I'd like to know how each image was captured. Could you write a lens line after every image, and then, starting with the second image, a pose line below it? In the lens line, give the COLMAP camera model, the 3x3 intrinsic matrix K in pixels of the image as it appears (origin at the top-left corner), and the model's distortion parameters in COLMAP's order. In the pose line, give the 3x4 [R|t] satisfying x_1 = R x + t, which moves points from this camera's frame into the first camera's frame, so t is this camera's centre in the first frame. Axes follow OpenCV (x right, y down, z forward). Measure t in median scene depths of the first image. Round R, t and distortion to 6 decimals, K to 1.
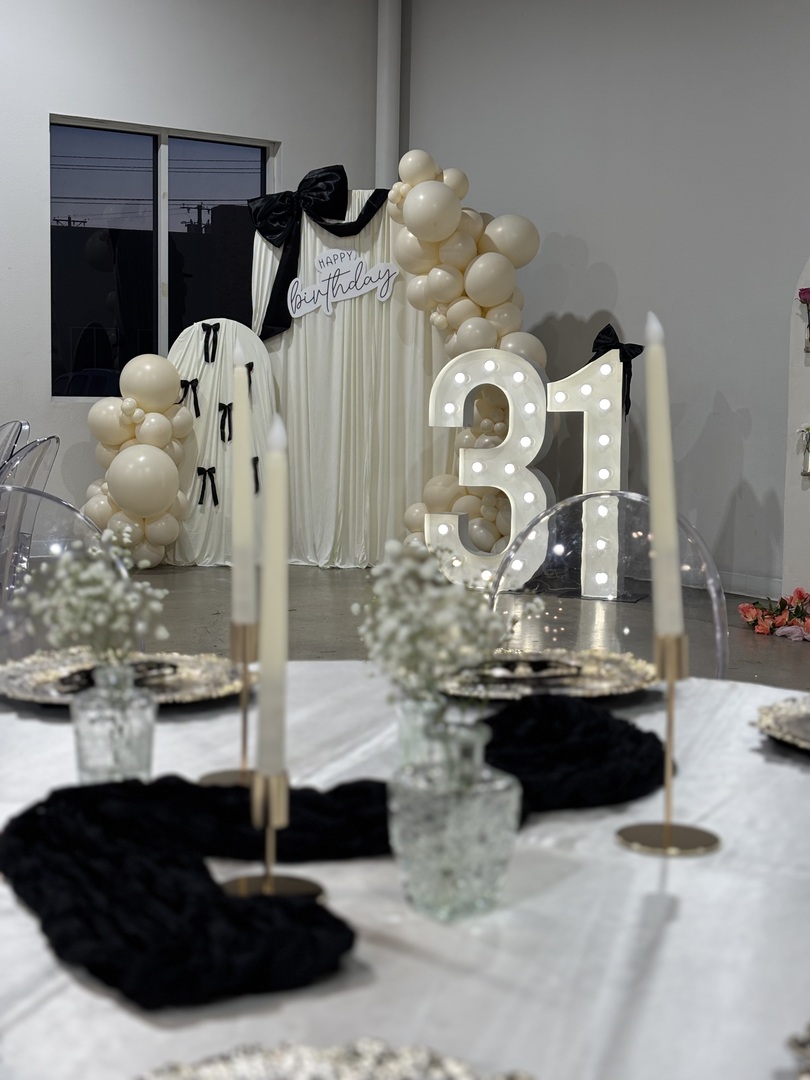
lens RADIAL K [[1632.9, 0, 404.8], [0, 1632.9, 586.9], [0, 0, 1]] dist [0.003386, -0.052172]
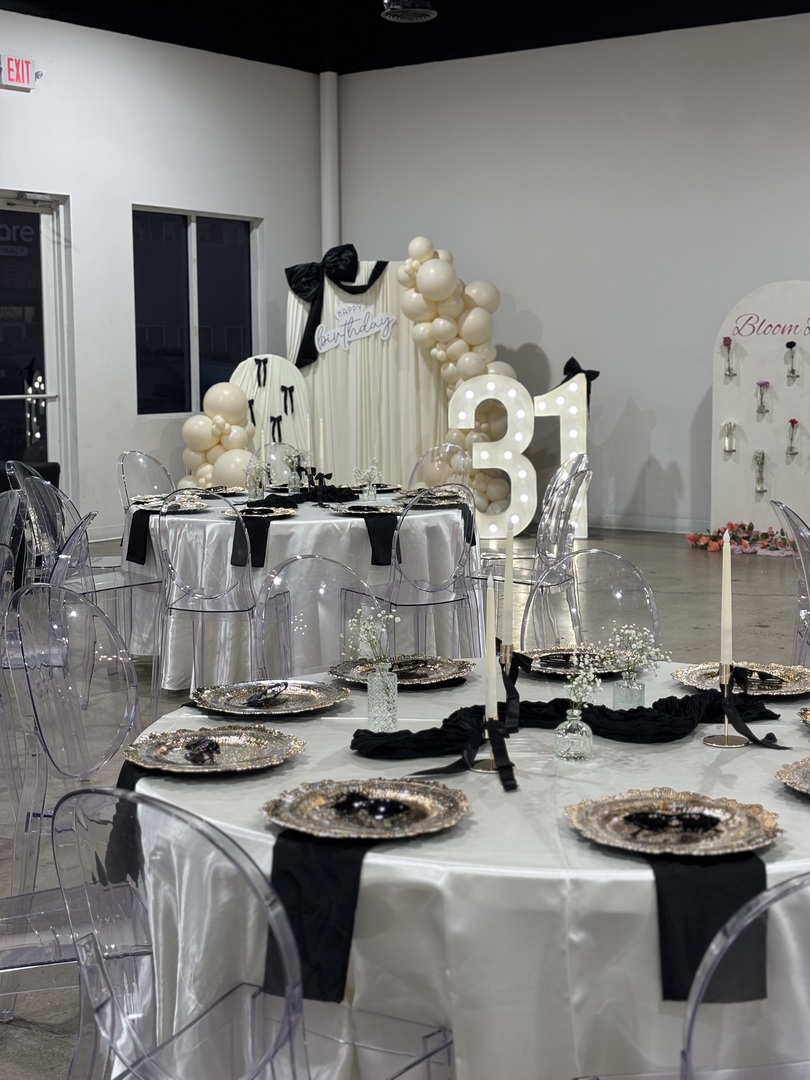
lens RADIAL K [[1638.9, 0, 405.0], [0, 1638.9, 540.0], [0, 0, 1]] dist [-0.007005, -0.004773]
pose [[0.942465, -0.061101, 0.328675, -0.477741], [0.064686, 0.997906, 0.000026, -0.001828], [-0.327988, 0.021236, 0.944443, -0.340274]]
